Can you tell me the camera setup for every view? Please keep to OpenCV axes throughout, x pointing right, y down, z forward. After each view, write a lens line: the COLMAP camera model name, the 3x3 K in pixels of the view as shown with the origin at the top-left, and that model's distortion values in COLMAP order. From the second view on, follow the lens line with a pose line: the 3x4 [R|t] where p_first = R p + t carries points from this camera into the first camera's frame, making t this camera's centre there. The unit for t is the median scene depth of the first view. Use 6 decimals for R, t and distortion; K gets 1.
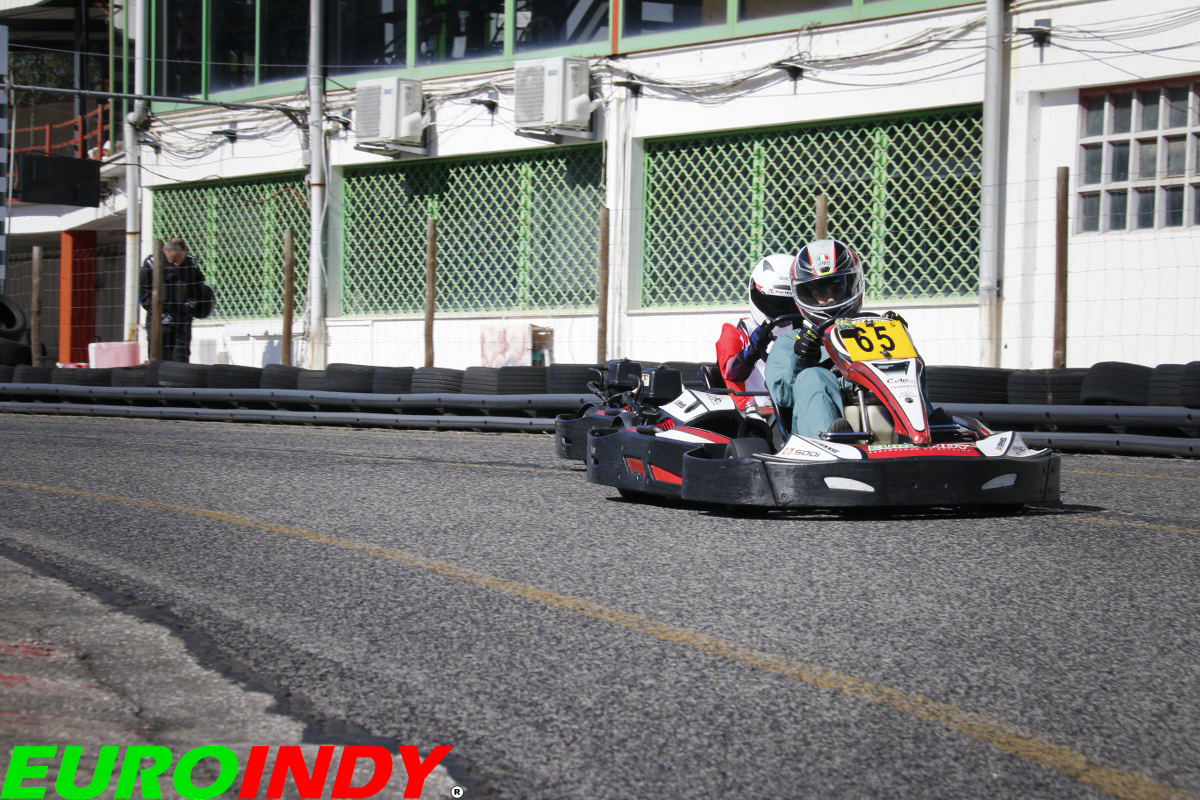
lens RADIAL K [[4353.6, 0, 601.8], [0, 4353.6, 438.2], [0, 0, 1]] dist [1.259465, -4.833832]
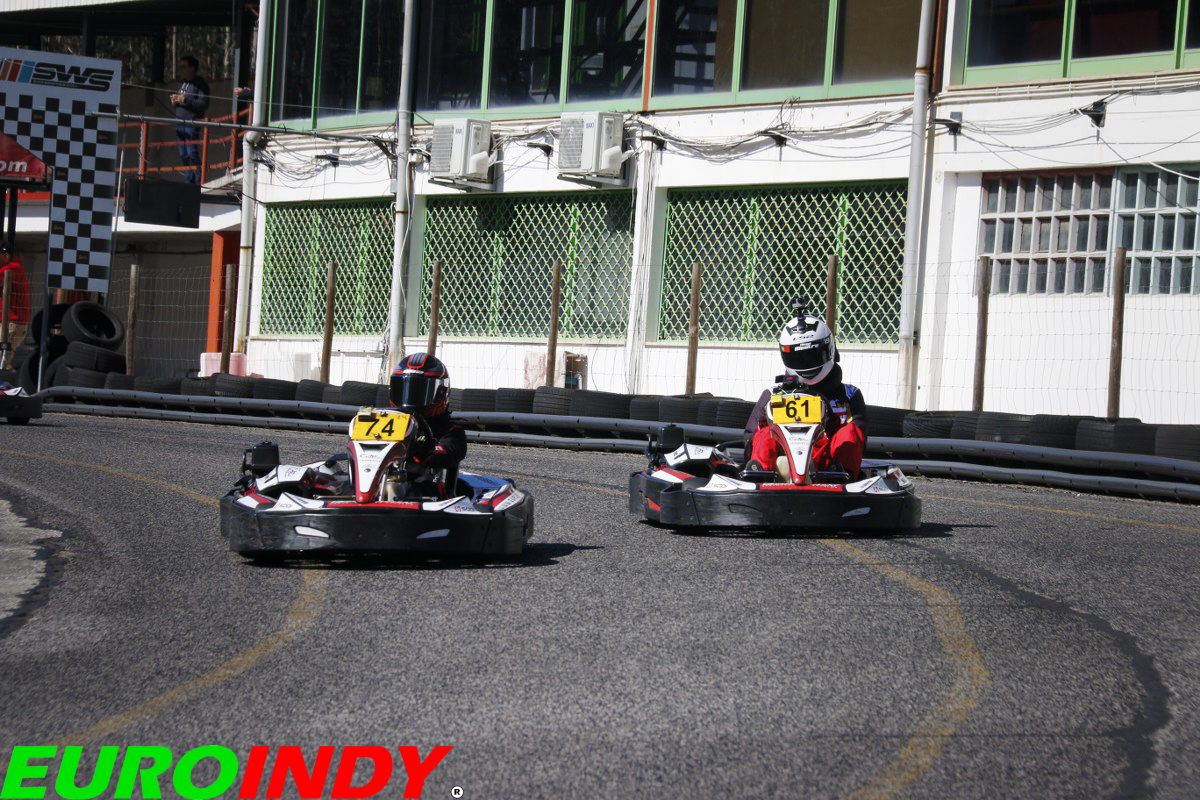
lens RADIAL K [[6019.5, 0, 602.4], [0, 6019.5, 465.7], [0, 0, 1]] dist [1.835618, -0.123191]
pose [[0.994703, 0.047955, -0.090915, 0.123278], [-0.048479, 0.998818, -0.003562, 0.006954], [0.090637, 0.007950, 0.995852, -0.470278]]
